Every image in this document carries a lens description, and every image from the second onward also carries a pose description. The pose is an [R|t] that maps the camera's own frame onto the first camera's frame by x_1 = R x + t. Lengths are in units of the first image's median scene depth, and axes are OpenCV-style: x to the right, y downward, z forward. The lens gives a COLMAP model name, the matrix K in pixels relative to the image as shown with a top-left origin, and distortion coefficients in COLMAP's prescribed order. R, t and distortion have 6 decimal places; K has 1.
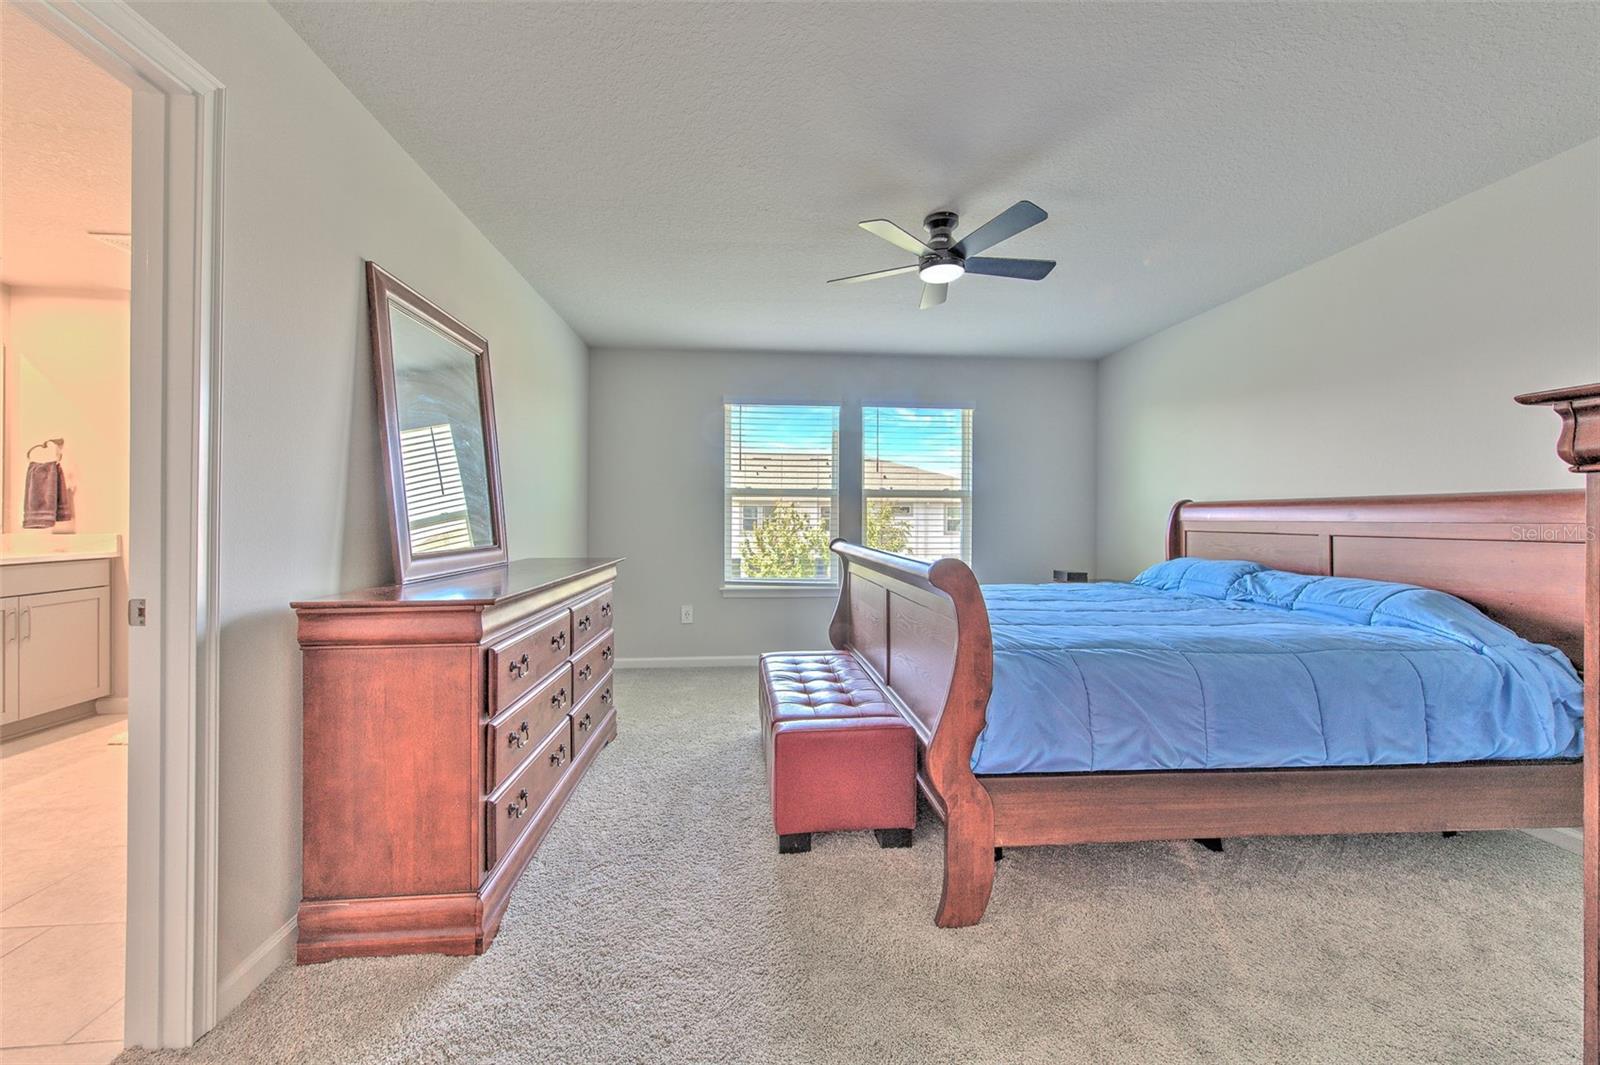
lens RADIAL K [[635.6, 0, 799.9], [0, 635.6, 513.0], [0, 0, 1]] dist [0.012139, -0.003896]
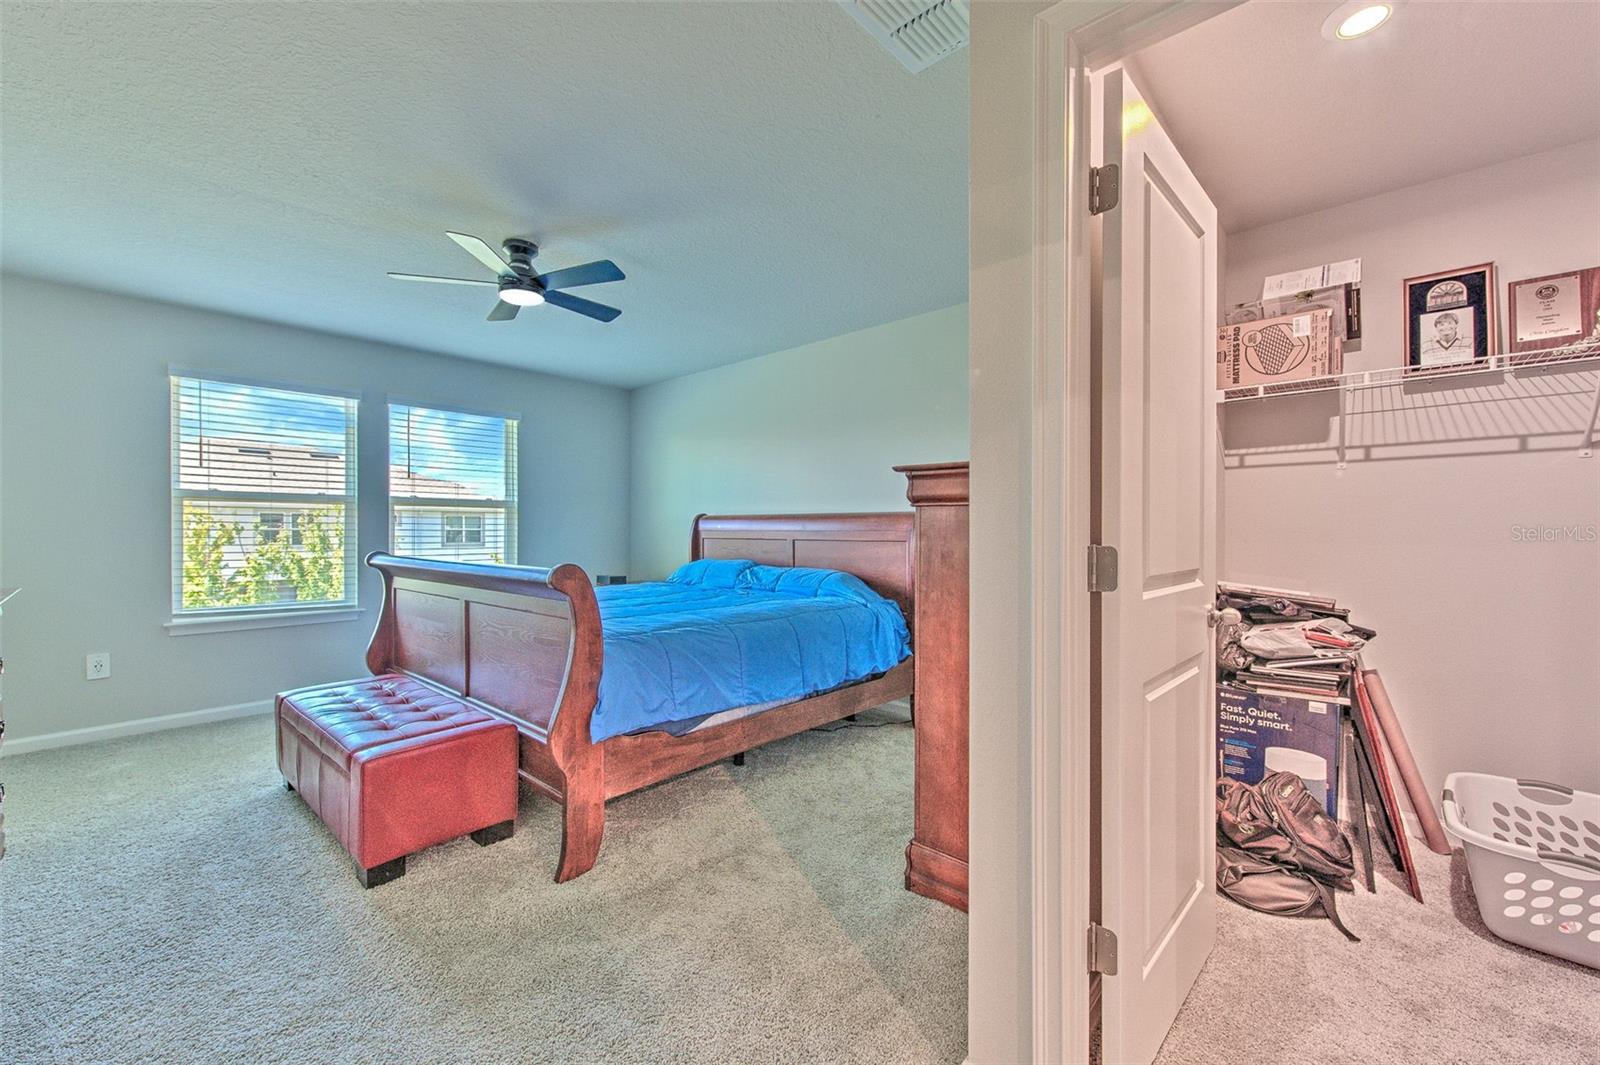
lens RADIAL K [[635.6, 0, 799.9], [0, 635.6, 513.0], [0, 0, 1]] dist [0.012139, -0.003896]
pose [[0.736684, 0.014232, 0.676087, -0.177979], [-0.003720, 0.999849, -0.016994, -0.002188], [-0.676227, 0.010005, 0.736626, -0.106206]]
